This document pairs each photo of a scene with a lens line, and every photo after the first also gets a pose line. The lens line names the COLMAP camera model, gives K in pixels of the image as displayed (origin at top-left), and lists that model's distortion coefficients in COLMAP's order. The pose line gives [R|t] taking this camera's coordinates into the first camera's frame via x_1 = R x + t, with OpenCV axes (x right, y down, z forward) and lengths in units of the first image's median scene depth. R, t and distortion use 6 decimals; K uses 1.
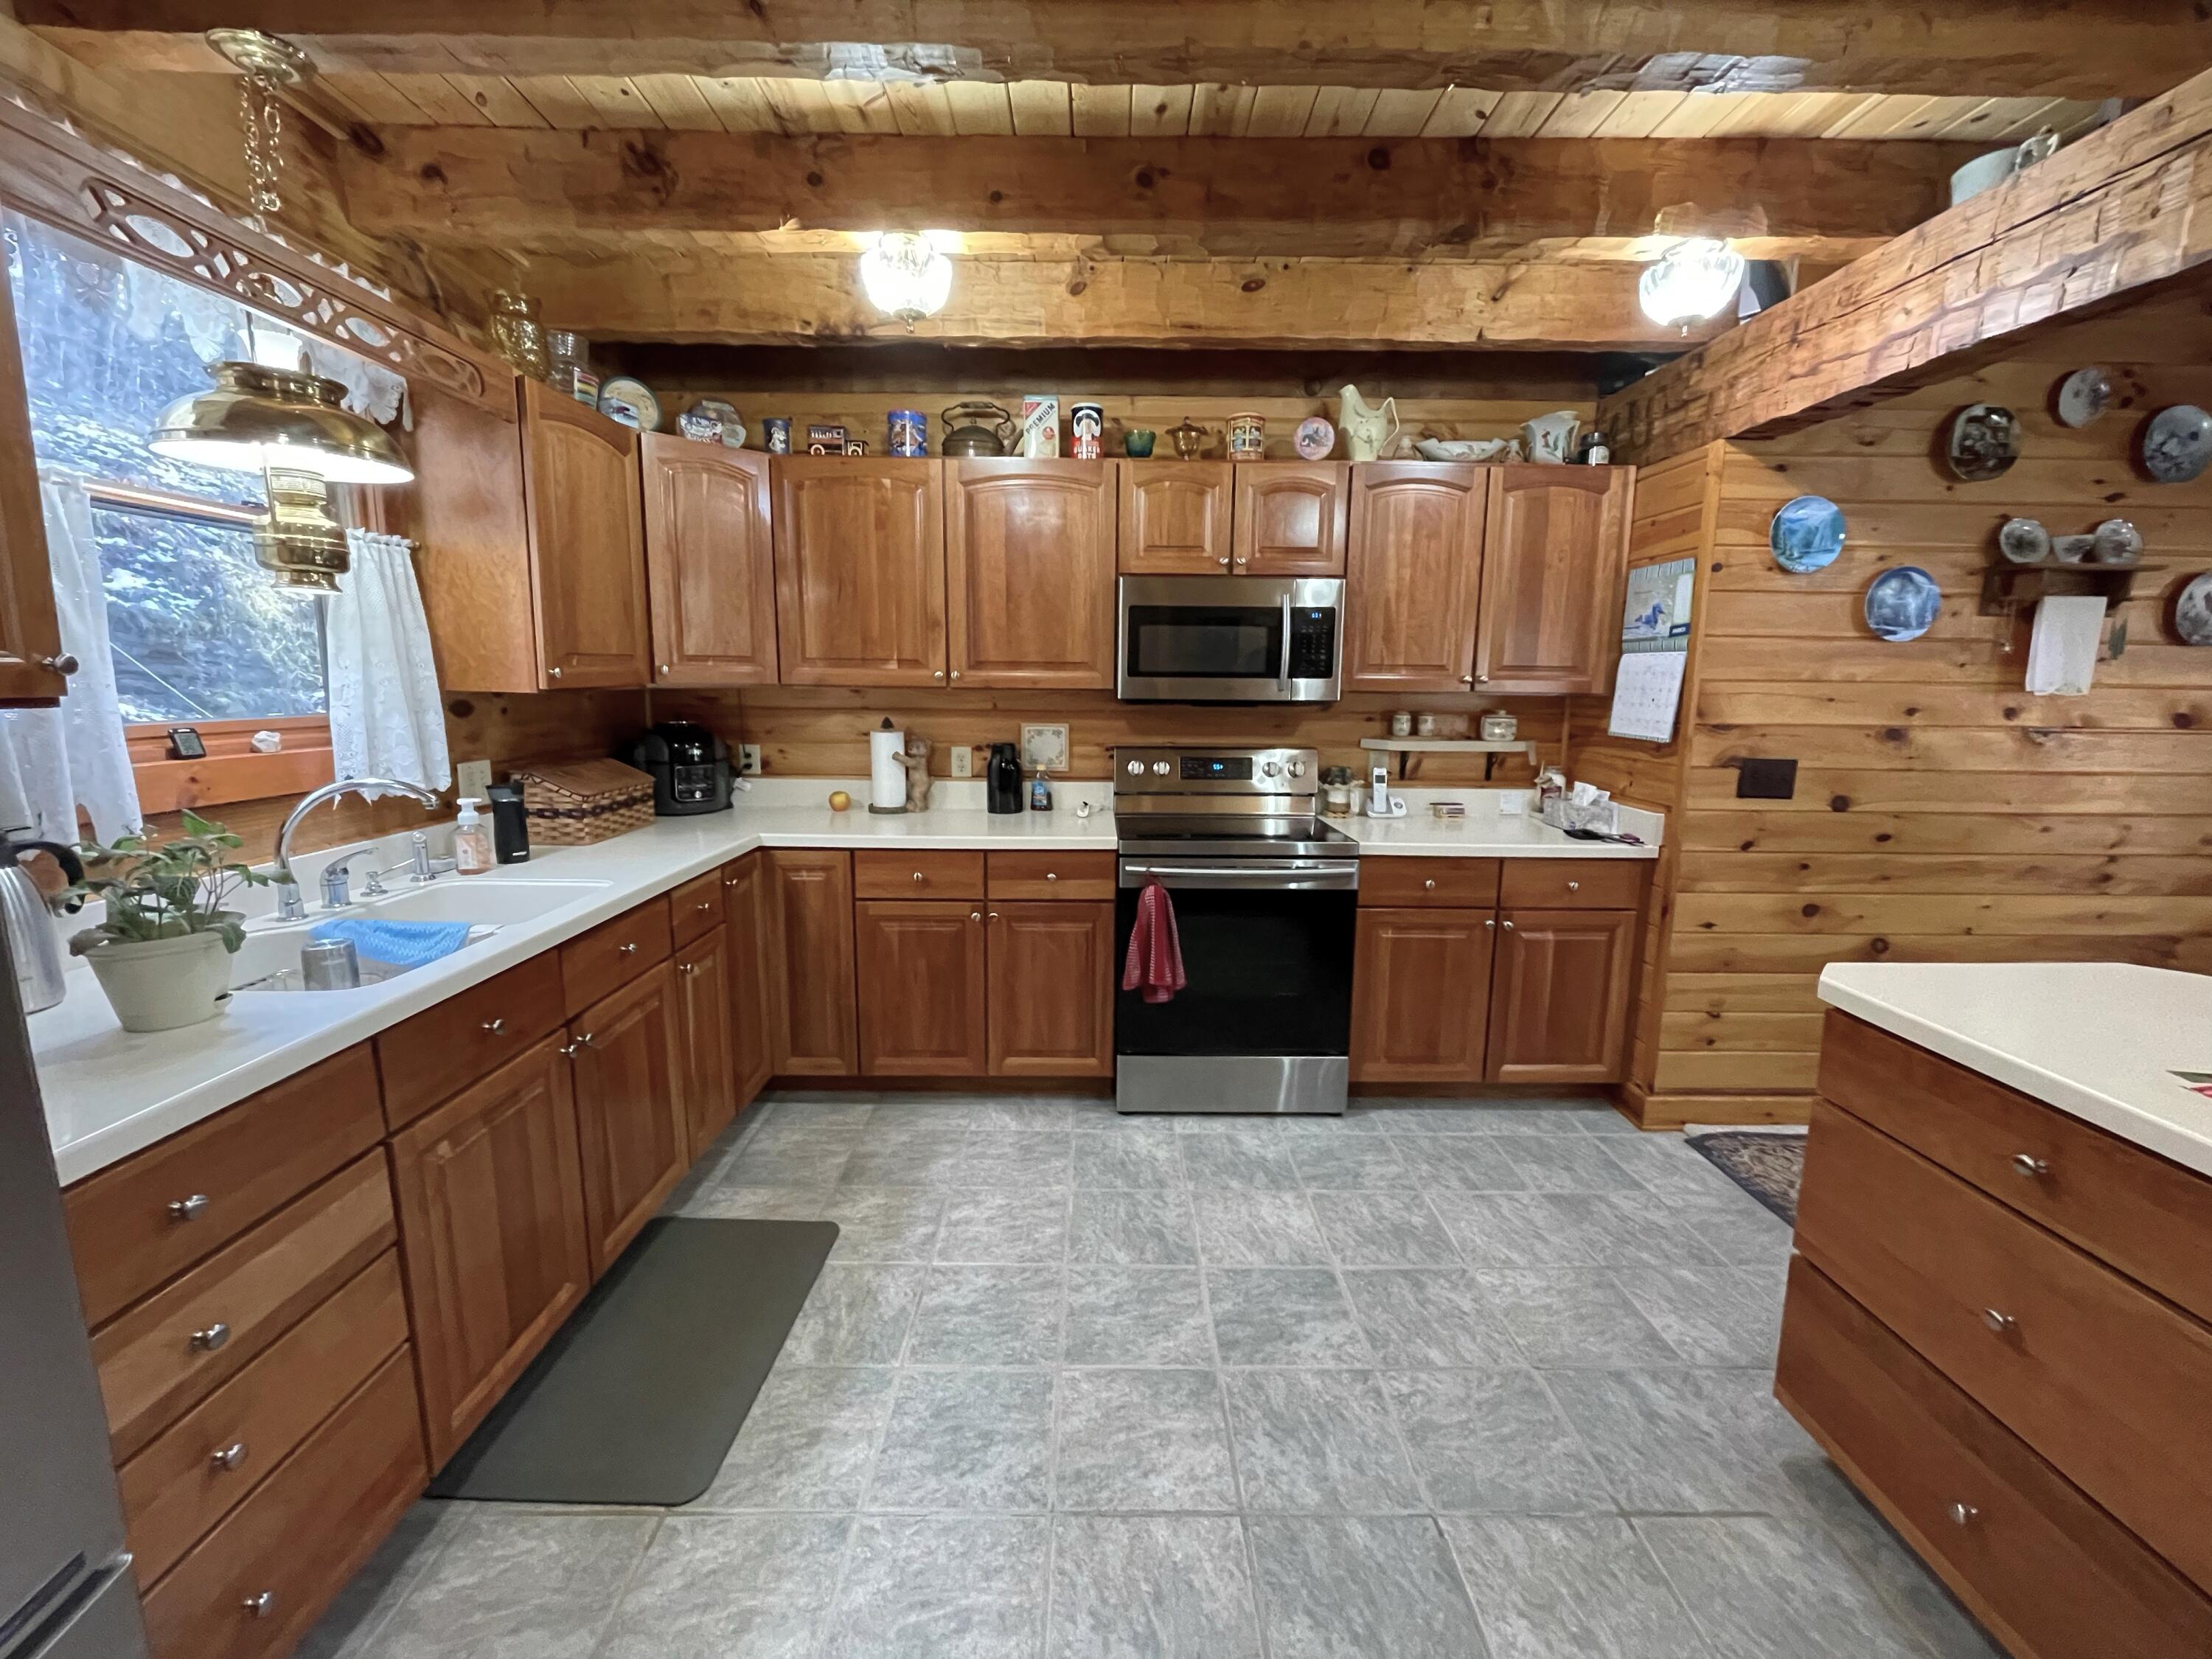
lens RADIAL K [[895.9, 0, 1111.0], [0, 895.9, 817.7], [0, 0, 1]] dist [0.000889, 0.000445]
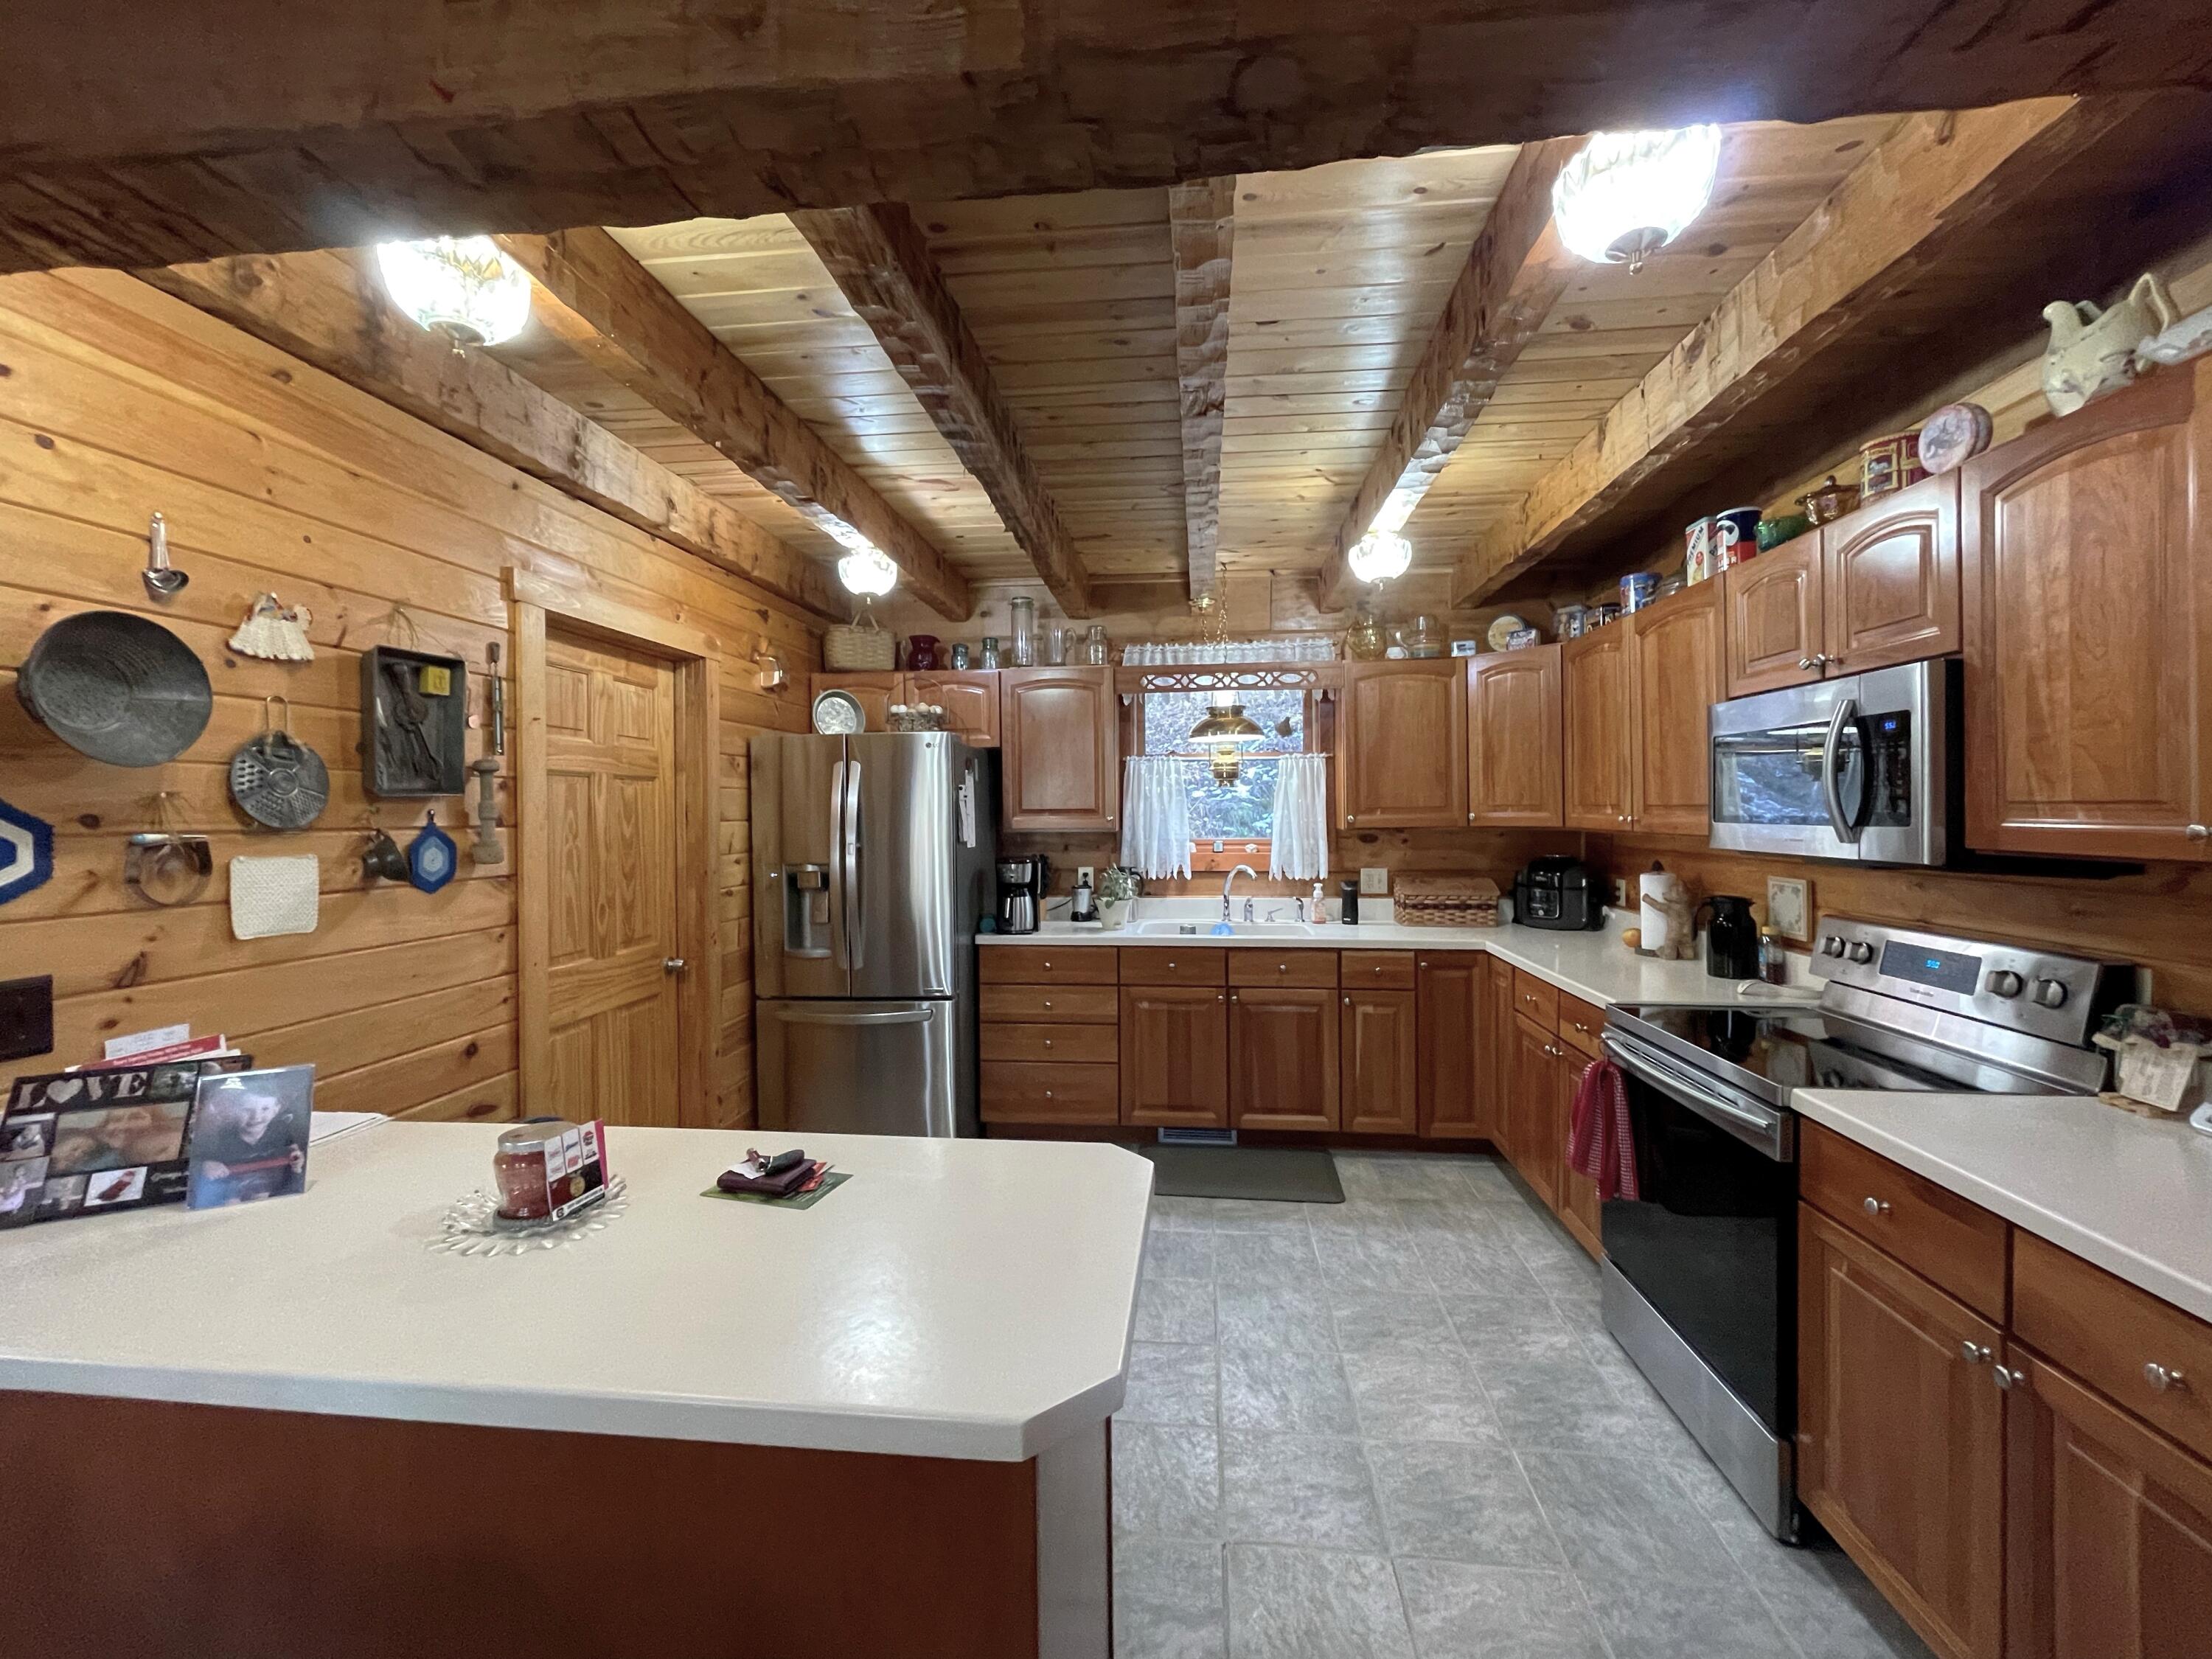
lens RADIAL K [[895.9, 0, 1111.0], [0, 895.9, 817.7], [0, 0, 1]] dist [0.000889, 0.000445]
pose [[-0.109477, -0.000401, -0.993989, 0.915028], [-0.149269, 0.988666, 0.016042, -0.093321], [0.982717, 0.150129, -0.108296, 0.554429]]
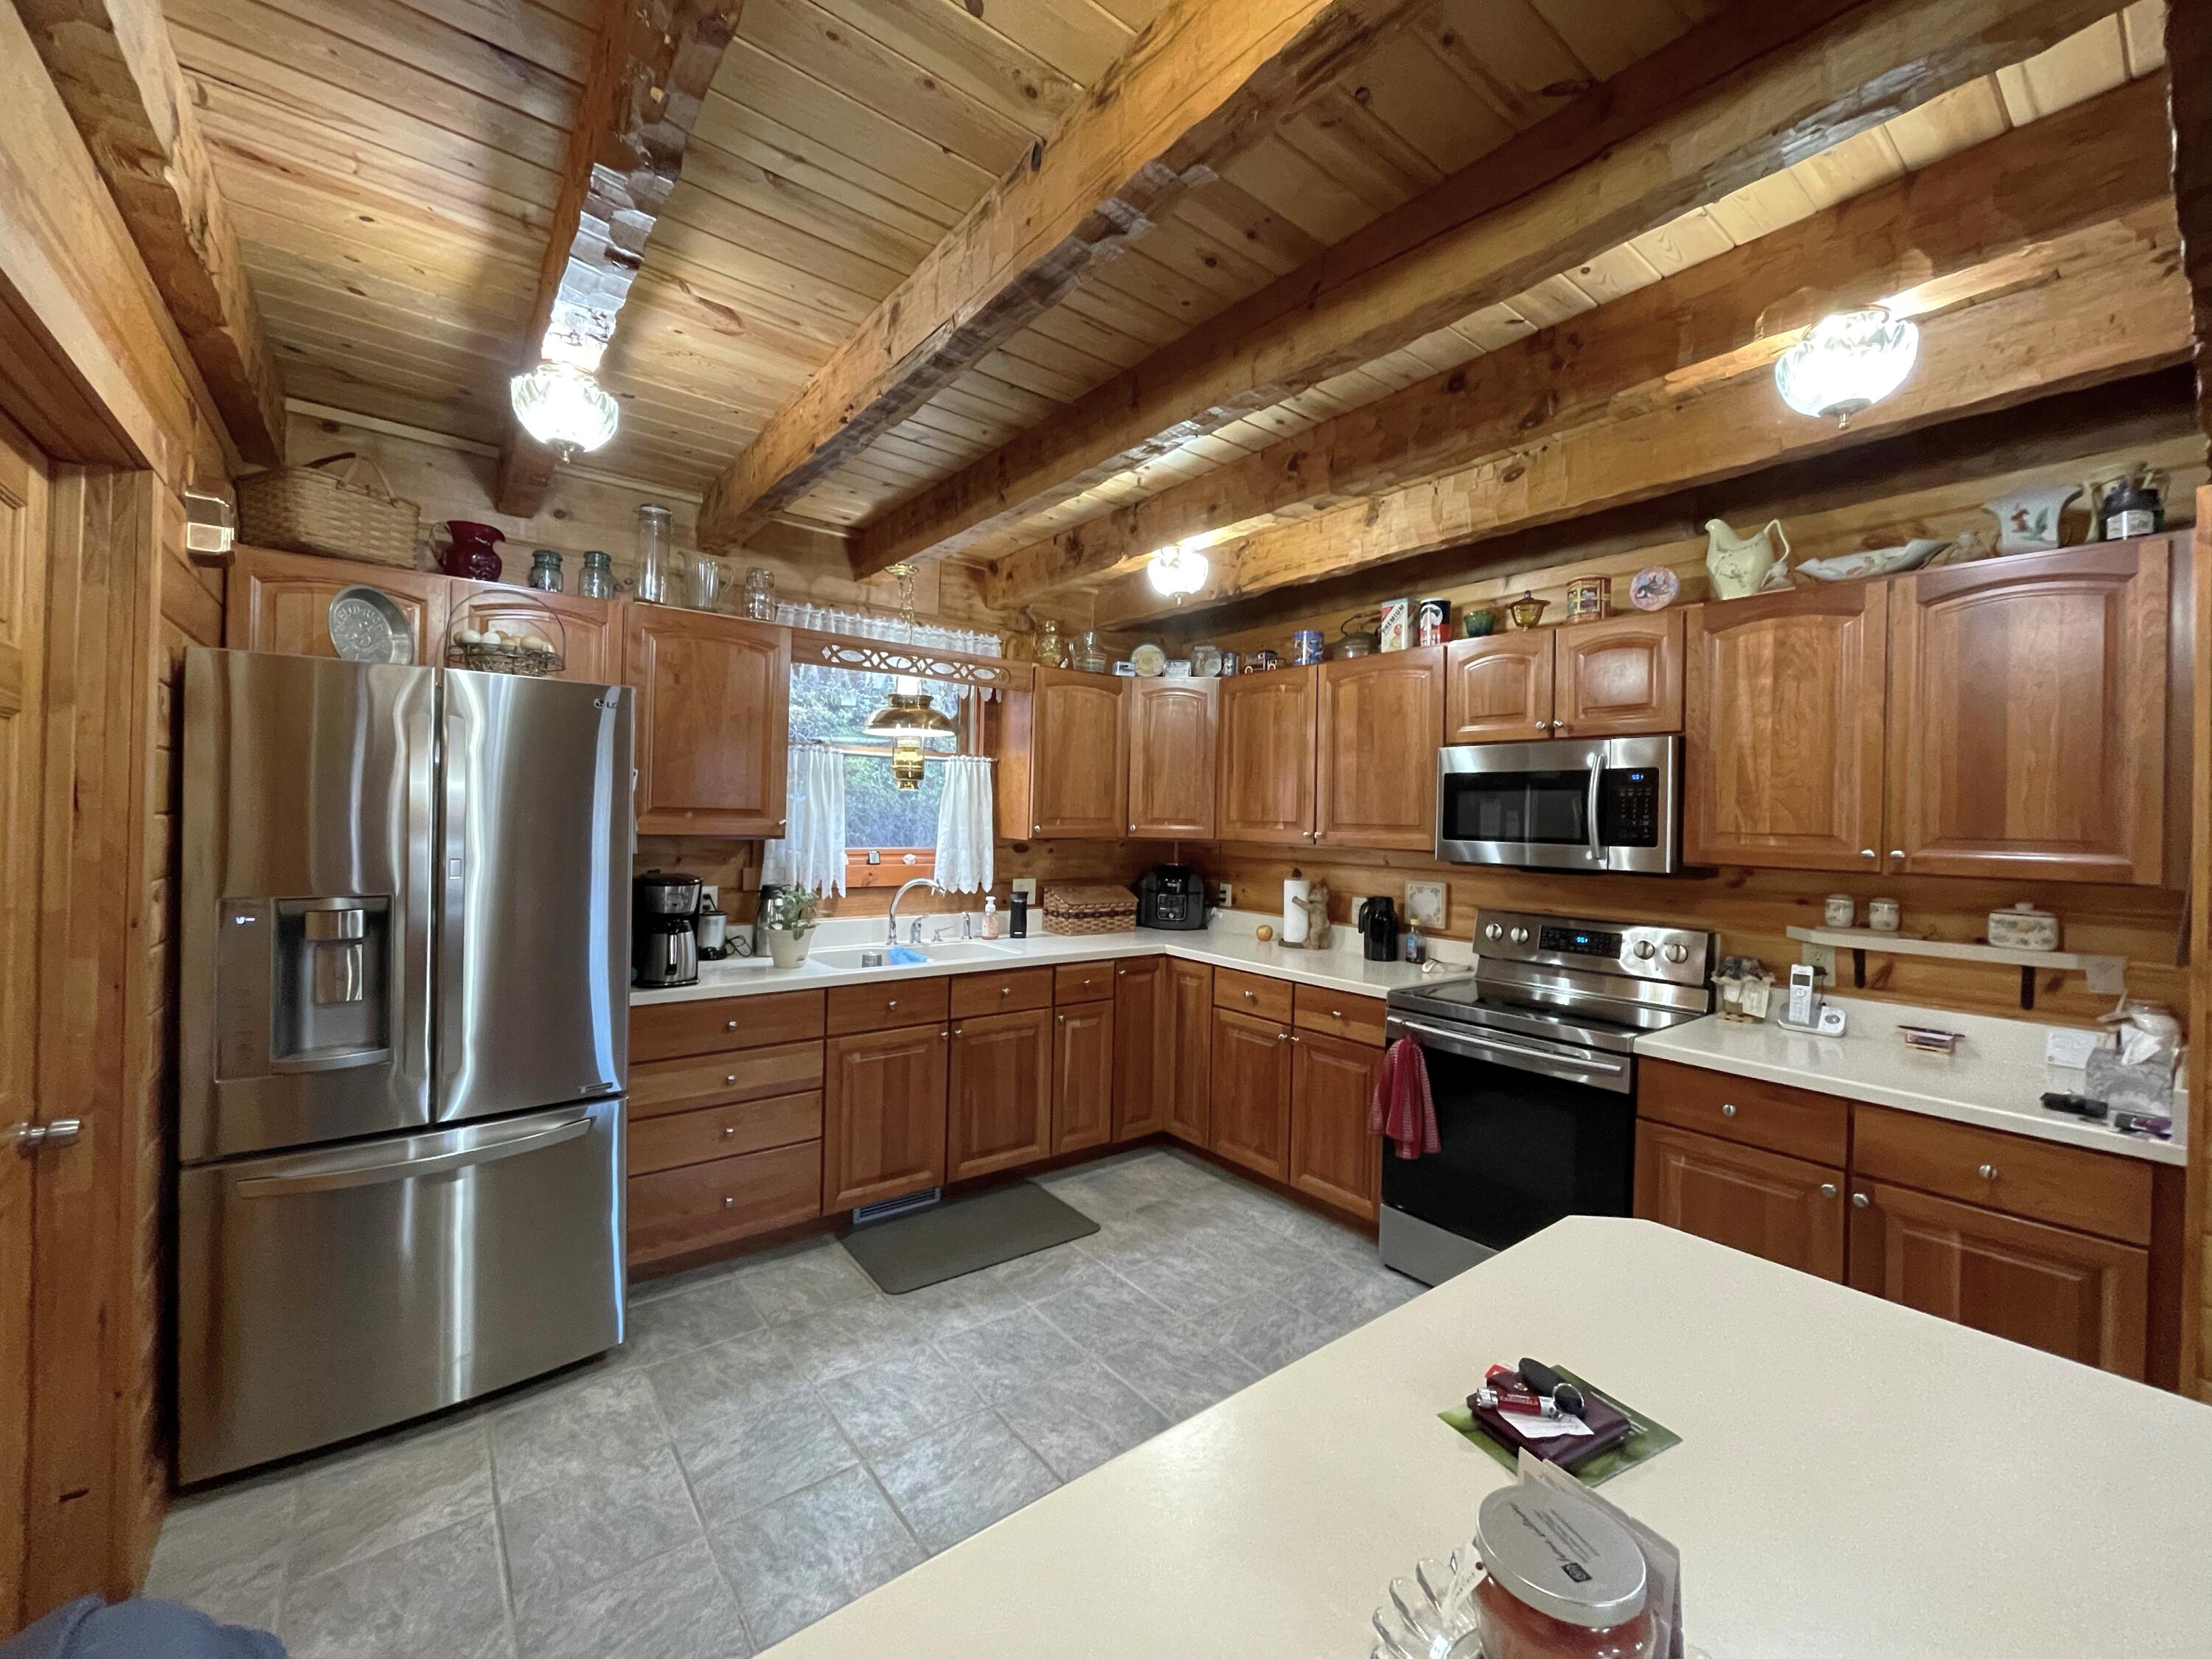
lens RADIAL K [[895.9, 0, 1111.0], [0, 895.9, 817.7], [0, 0, 1]] dist [0.000889, 0.000445]
pose [[0.610568, 0.003952, -0.791954, 0.624846], [-0.141397, 0.984464, -0.104099, -0.018731], [0.779239, 0.175539, 0.601642, 0.061171]]
